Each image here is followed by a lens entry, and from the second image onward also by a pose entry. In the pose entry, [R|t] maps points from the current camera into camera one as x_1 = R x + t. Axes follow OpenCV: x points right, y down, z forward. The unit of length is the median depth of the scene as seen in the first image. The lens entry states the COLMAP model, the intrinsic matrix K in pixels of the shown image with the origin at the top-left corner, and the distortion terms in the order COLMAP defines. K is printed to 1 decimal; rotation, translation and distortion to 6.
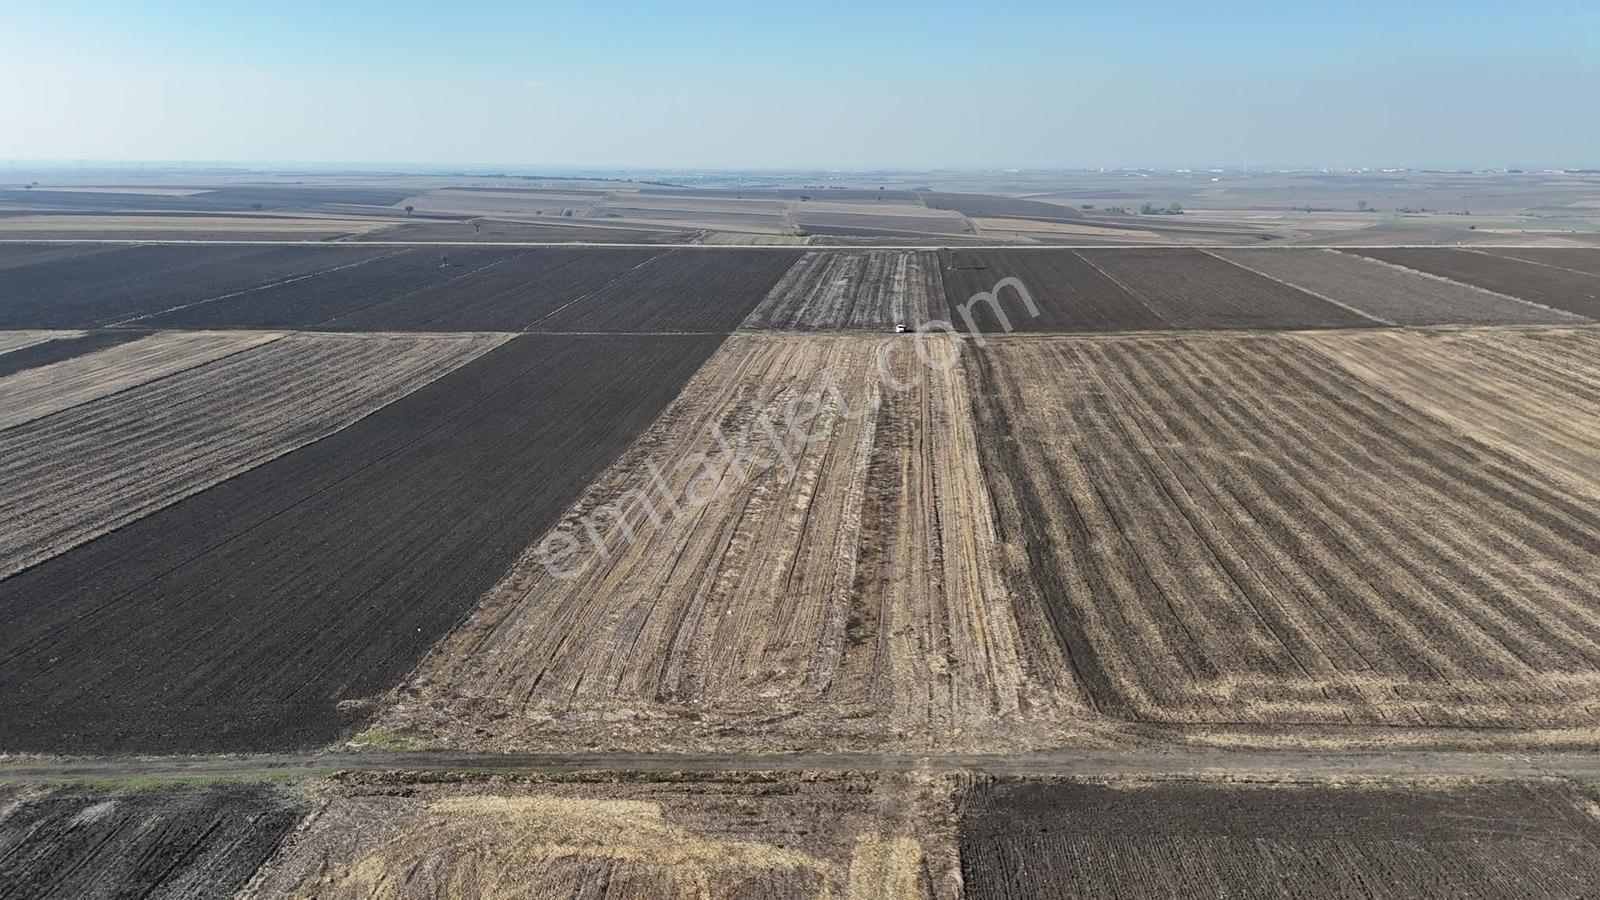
lens RADIAL K [[1178.9, 0, 780.3], [0, 1178.9, 448.9], [0, 0, 1]] dist [0.086035, -0.090782]
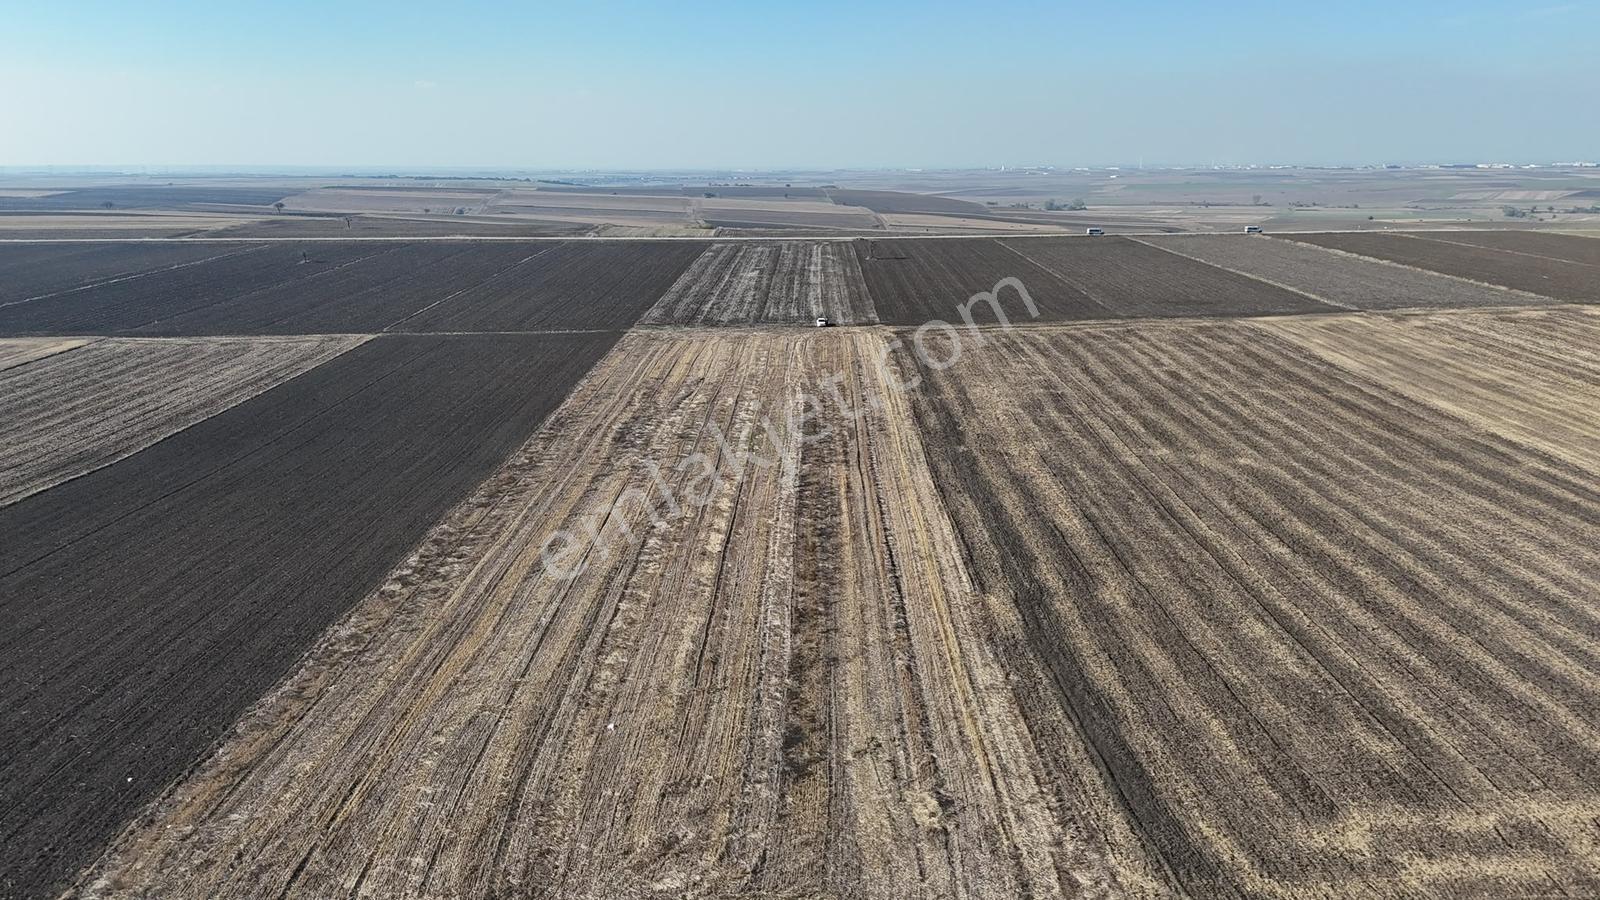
lens RADIAL K [[1178.0, 0, 803.0], [0, 1178.0, 439.4], [0, 0, 1]] dist [0.095963, -0.104979]
pose [[0.995261, -0.025902, 0.093727, 0.006321], [0.026732, 0.999614, -0.007605, -0.016891], [-0.093494, 0.010074, 0.995569, 0.262951]]
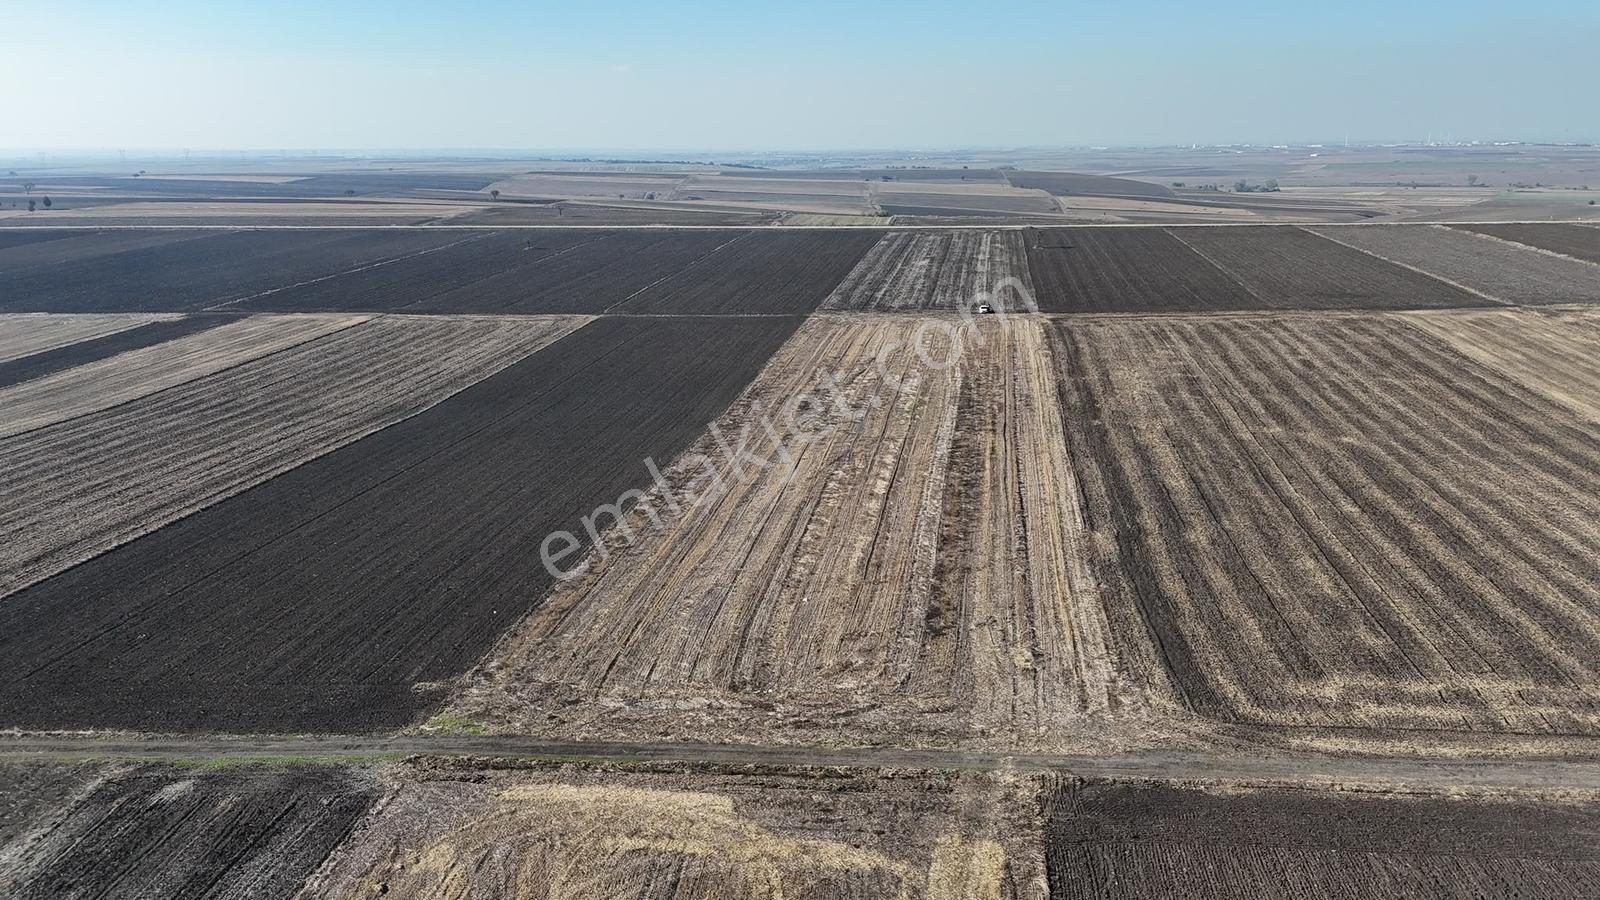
lens RADIAL K [[1178.9, 0, 780.3], [0, 1178.9, 448.9], [0, 0, 1]] dist [0.086035, -0.090782]
pose [[0.997734, 0.005984, -0.067023, 0.000664], [-0.004994, 0.999876, 0.014922, -0.000636], [0.067104, -0.014553, 0.997640, 0.022704]]
